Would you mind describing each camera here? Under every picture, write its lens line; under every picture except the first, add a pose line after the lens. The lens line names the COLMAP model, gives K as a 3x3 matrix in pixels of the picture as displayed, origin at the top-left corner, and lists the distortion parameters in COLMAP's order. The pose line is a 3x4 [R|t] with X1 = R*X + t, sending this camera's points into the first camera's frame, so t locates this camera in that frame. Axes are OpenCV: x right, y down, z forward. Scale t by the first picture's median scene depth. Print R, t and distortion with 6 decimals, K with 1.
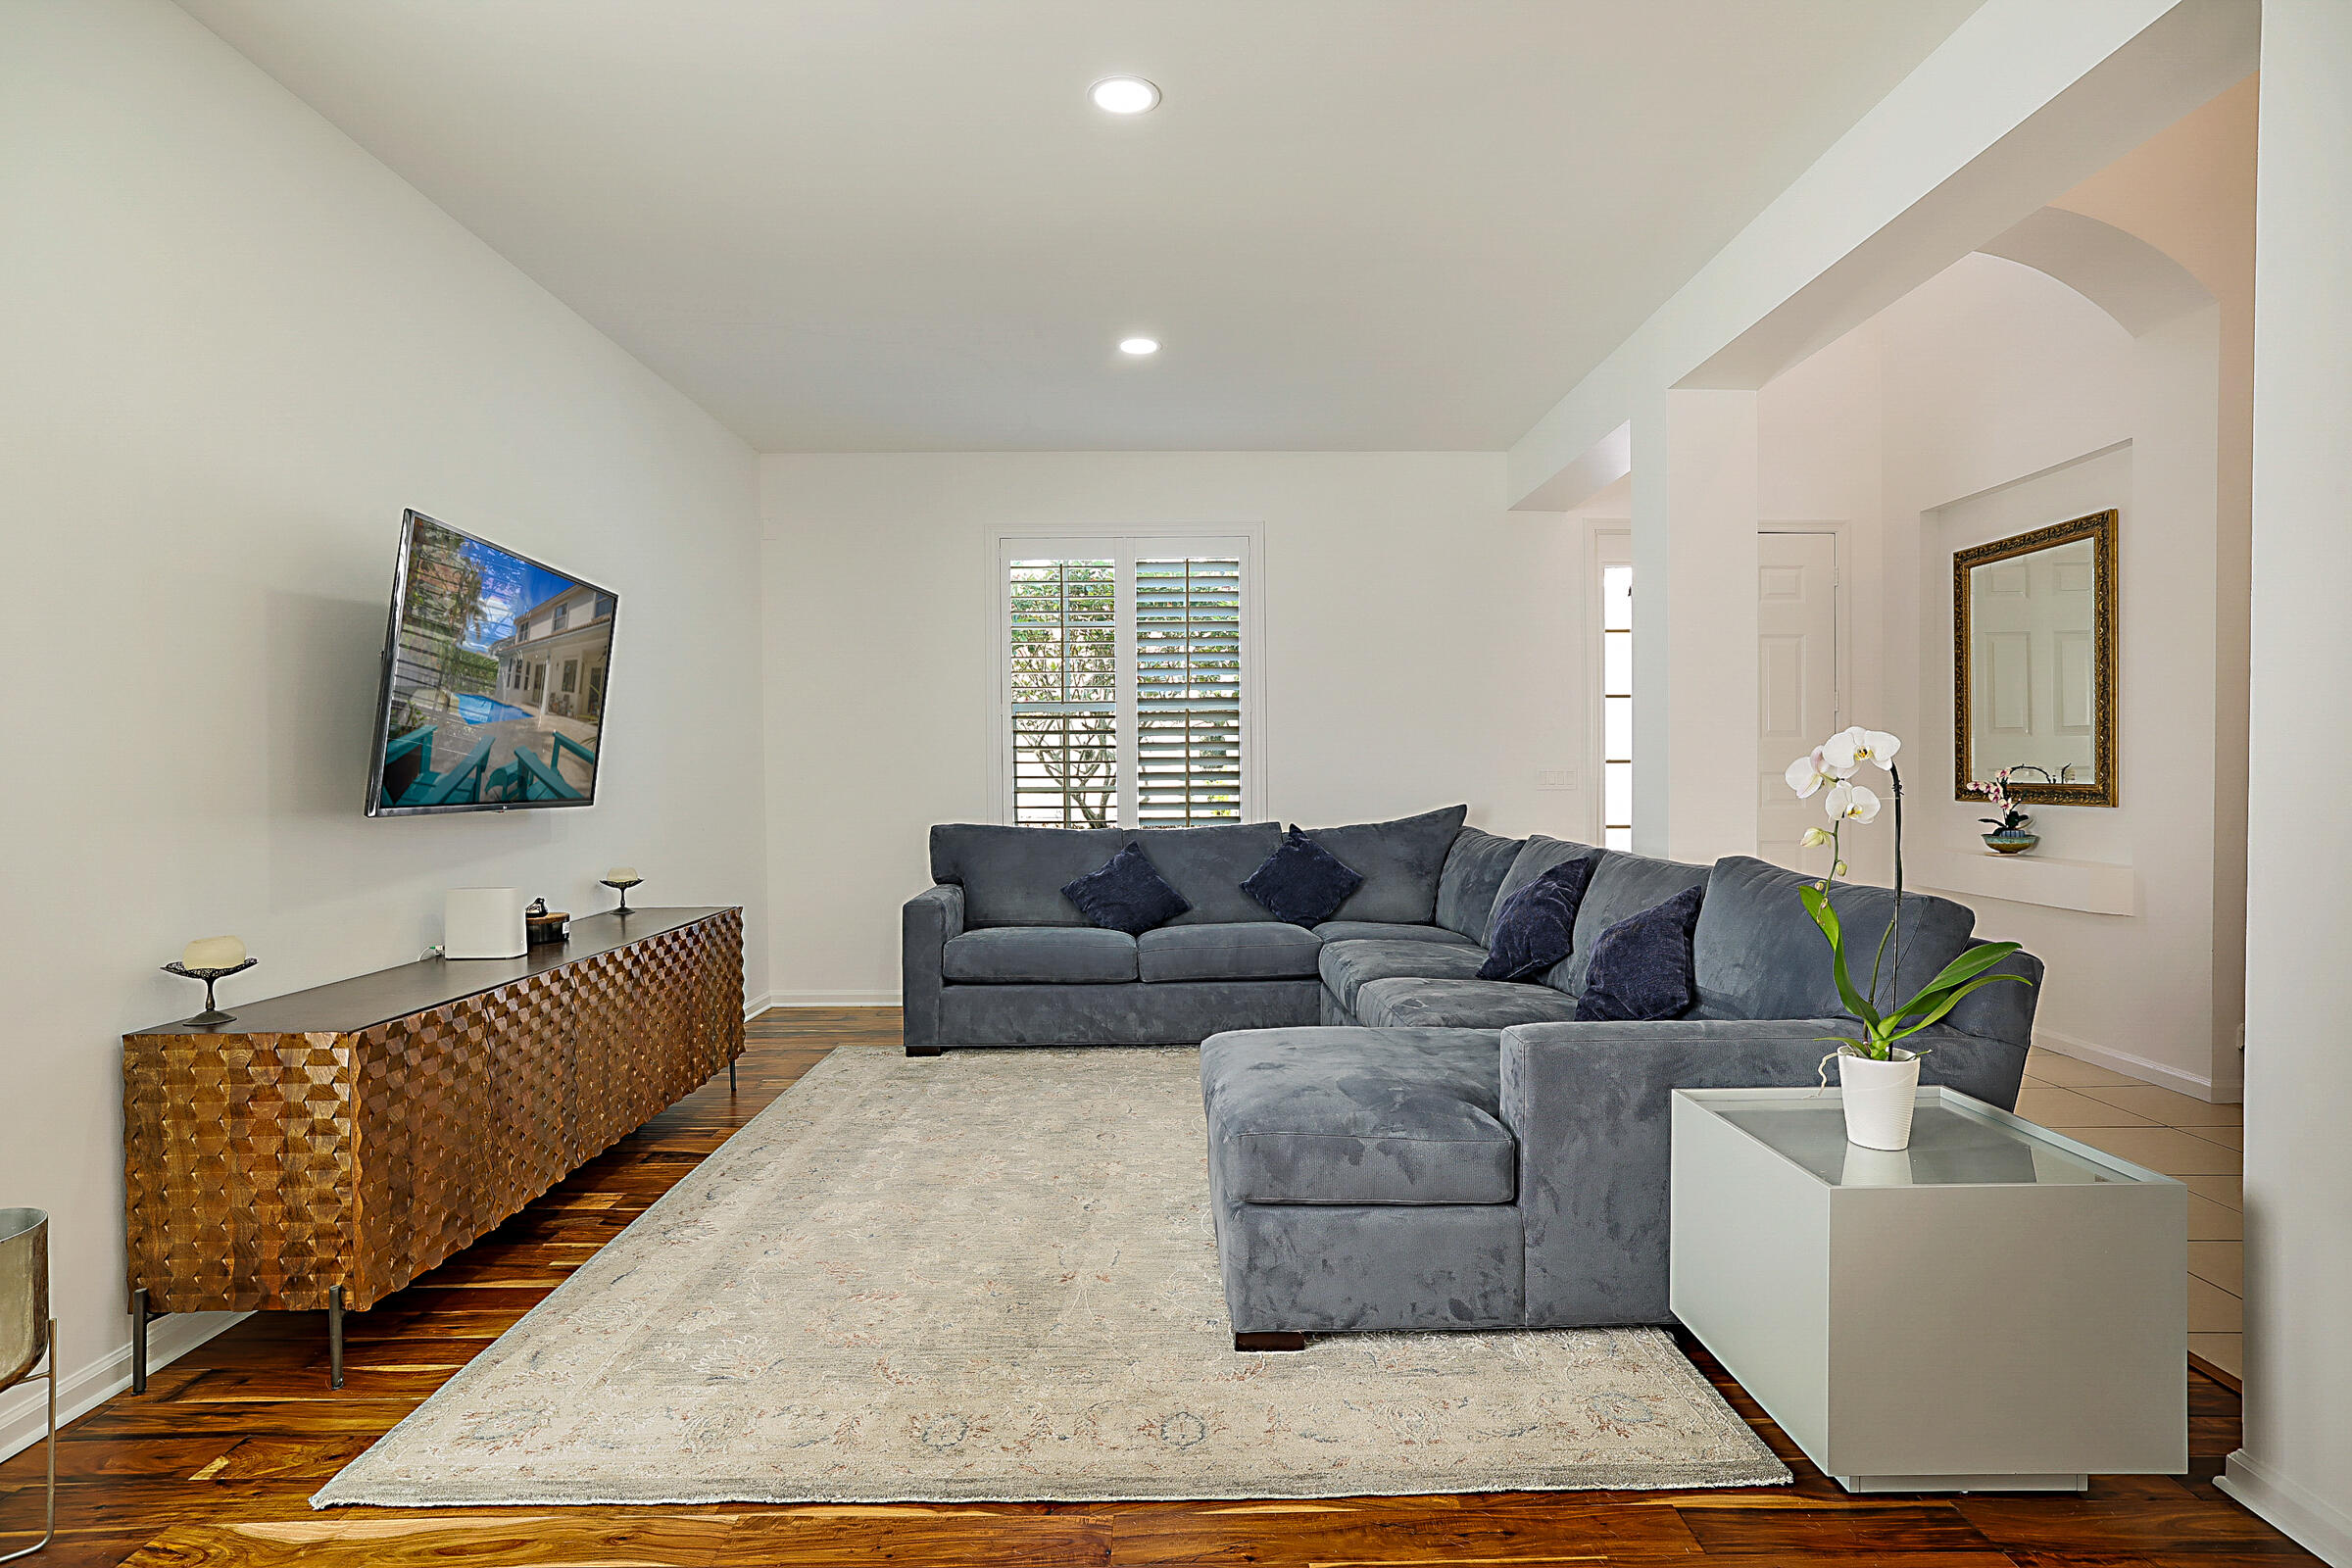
lens RADIAL K [[1167.6, 0, 1176.0], [0, 1167.6, 784.0], [0, 0, 1]] dist [-0.012305, 0.000311]
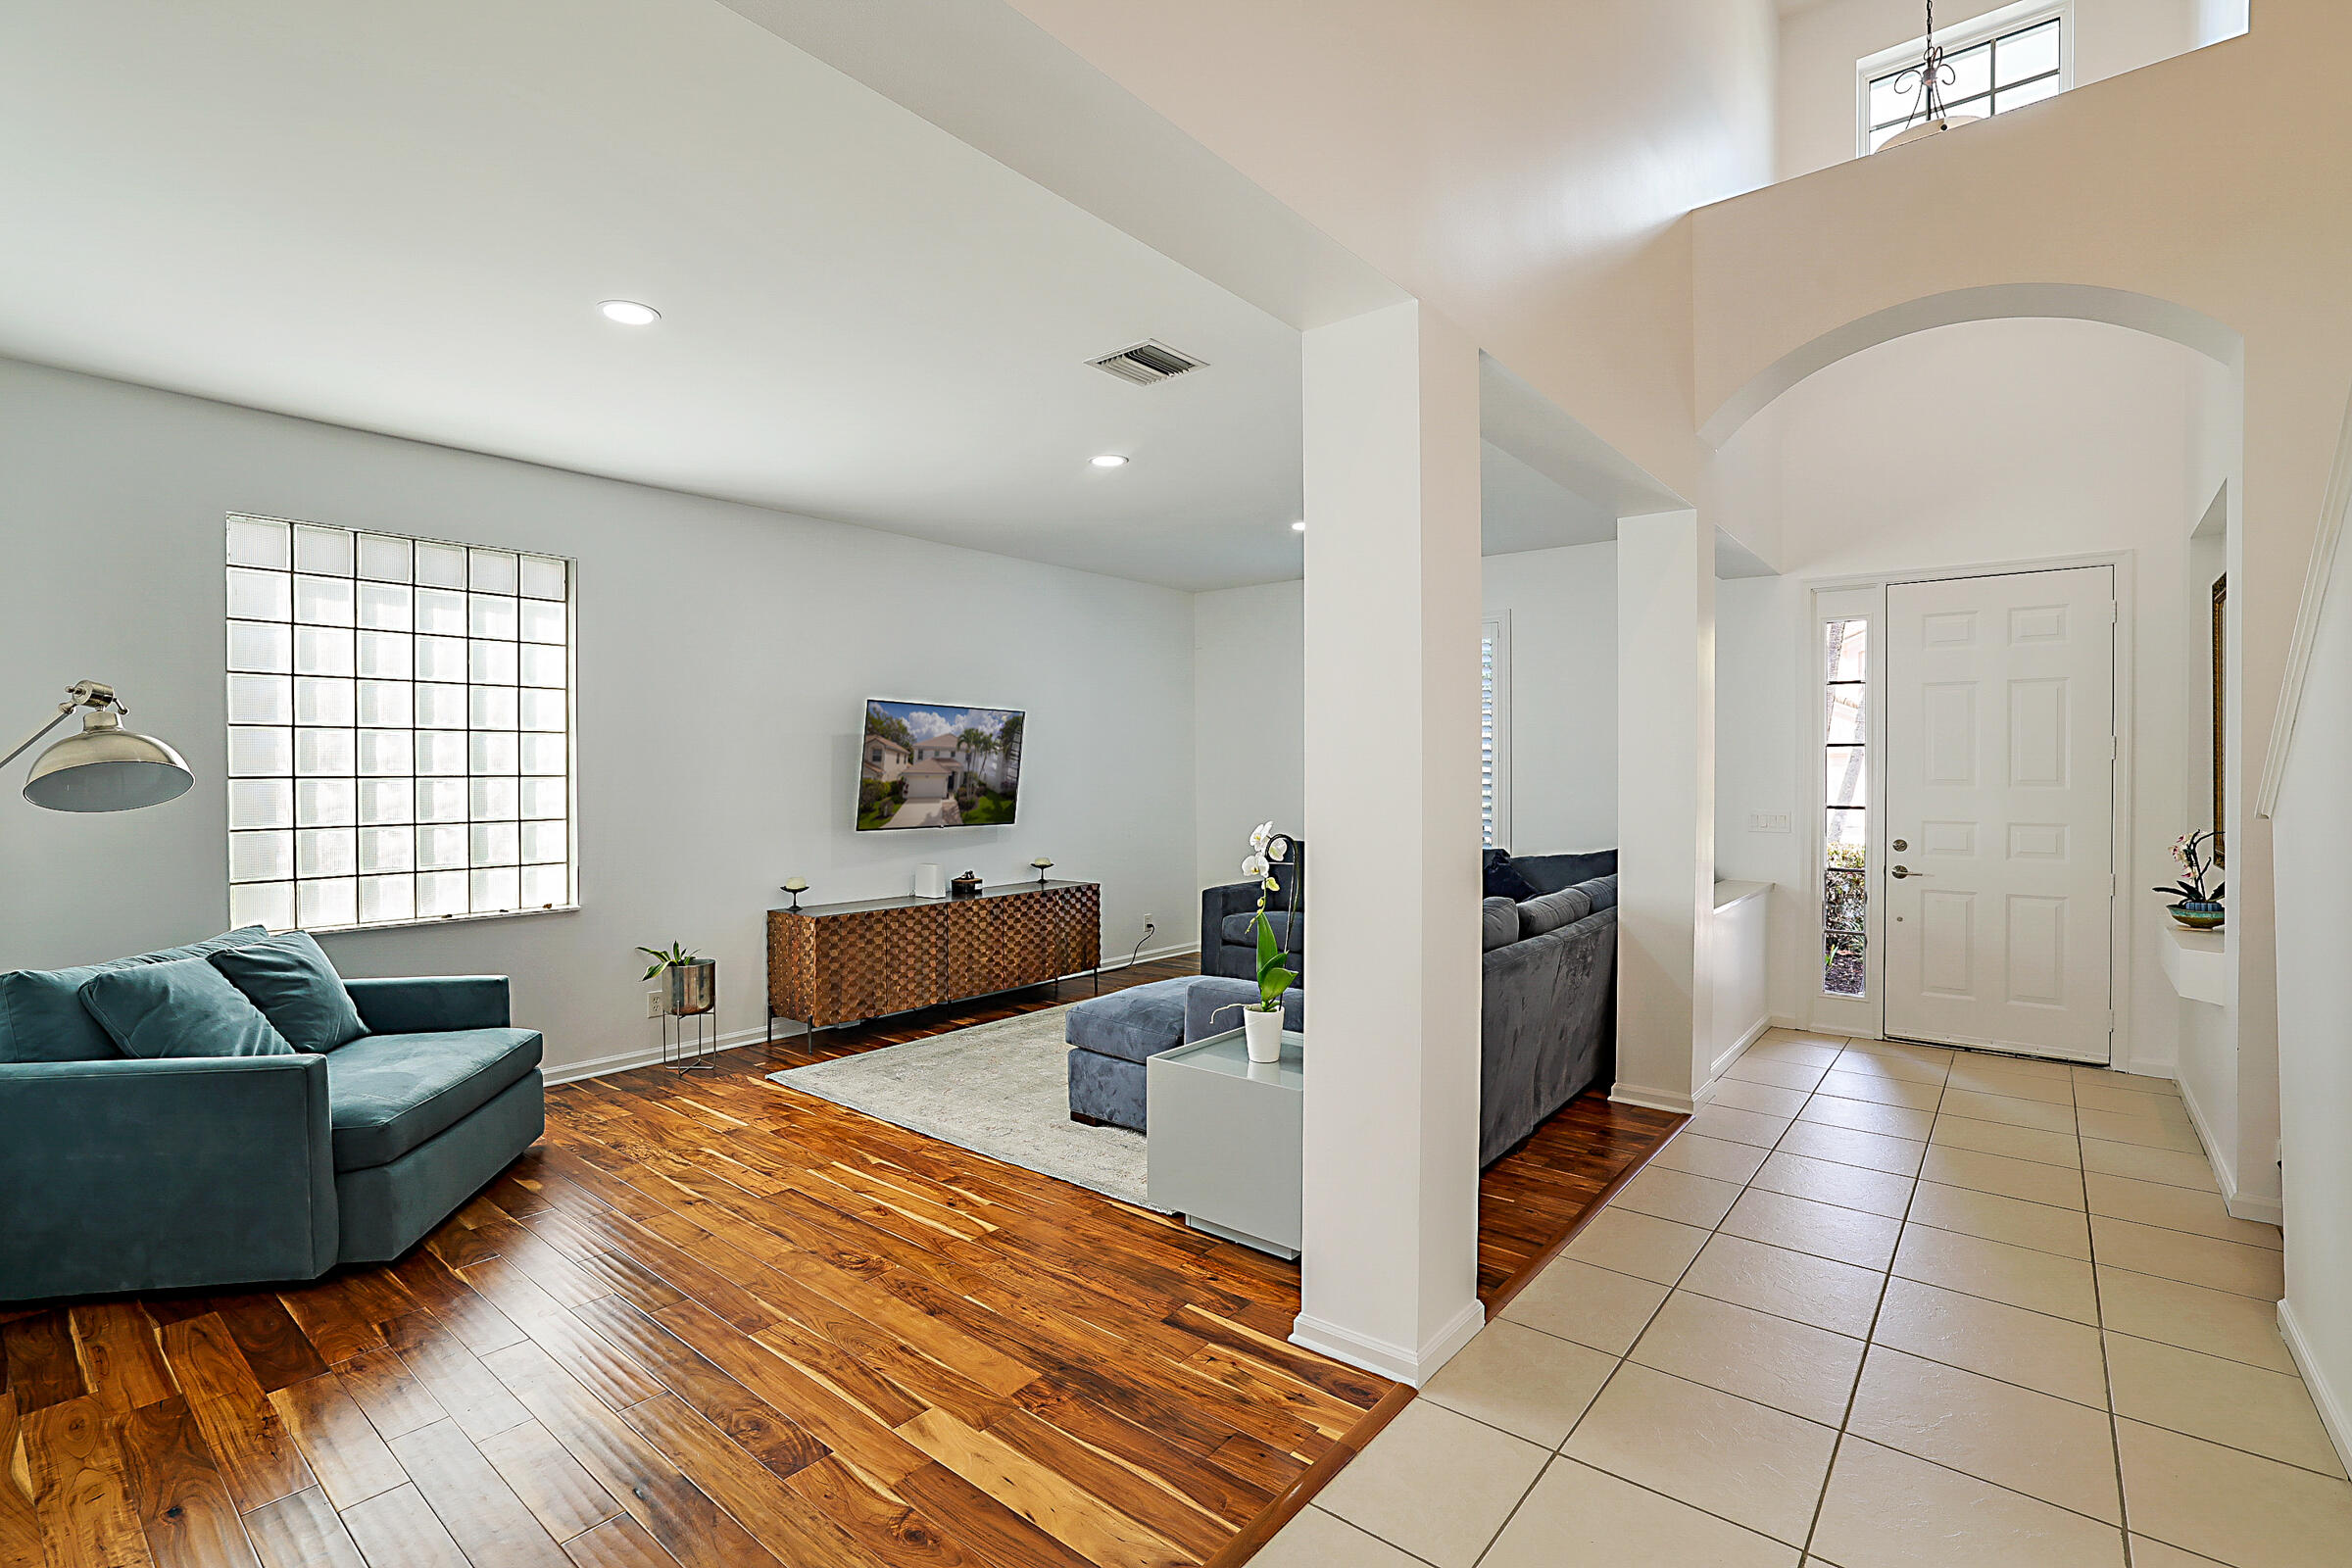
lens RADIAL K [[1072.5, 0, 1176.0], [0, 1072.5, 784.0], [0, 0, 1]] dist [-0.017988, 0.000095]
pose [[0.767413, 0.012360, -0.641034, 0.664577], [-0.011577, 0.999918, 0.005420, -0.048517], [0.641049, 0.003261, 0.767493, -0.142416]]
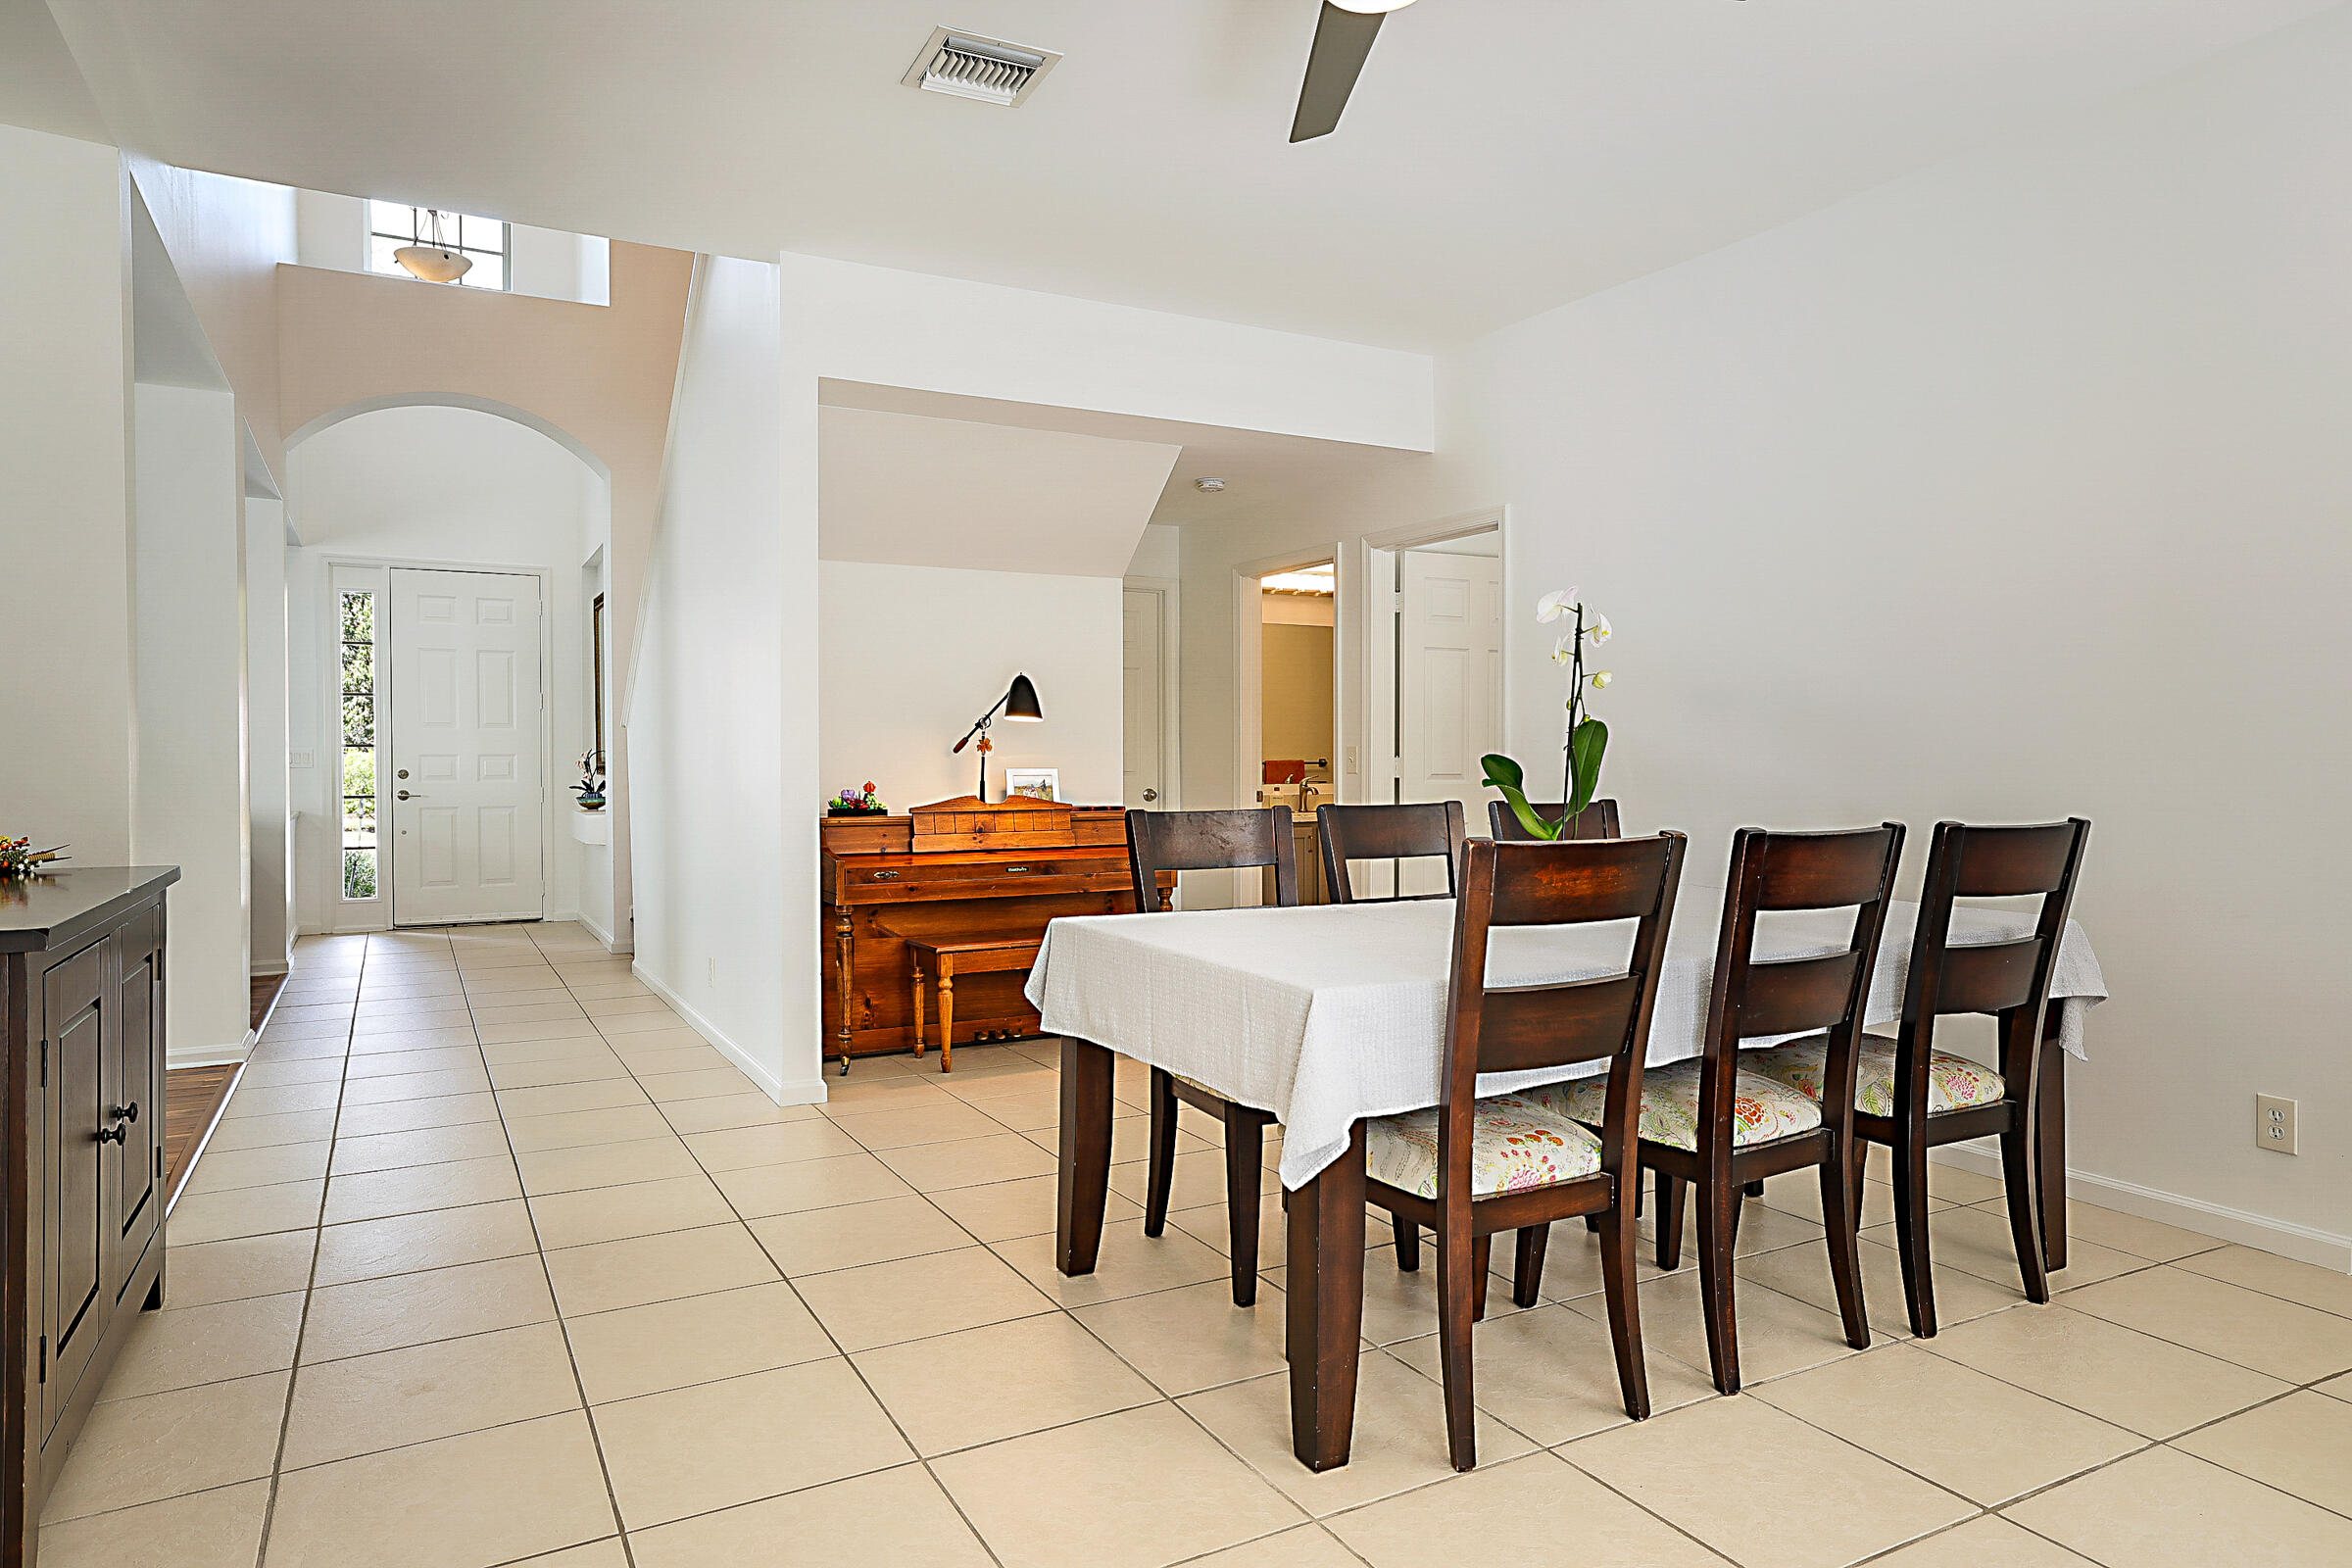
lens RADIAL K [[1424.3, 0, 1173.6], [0, 1424.3, 758.1], [0, 0, 1]] dist [-0.001840, -0.000166]
pose [[0.890455, 0.002193, 0.455066, 0.581948], [0.003287, 0.999931, -0.011251, 0.018162], [-0.455060, 0.011515, 0.890386, -0.990474]]
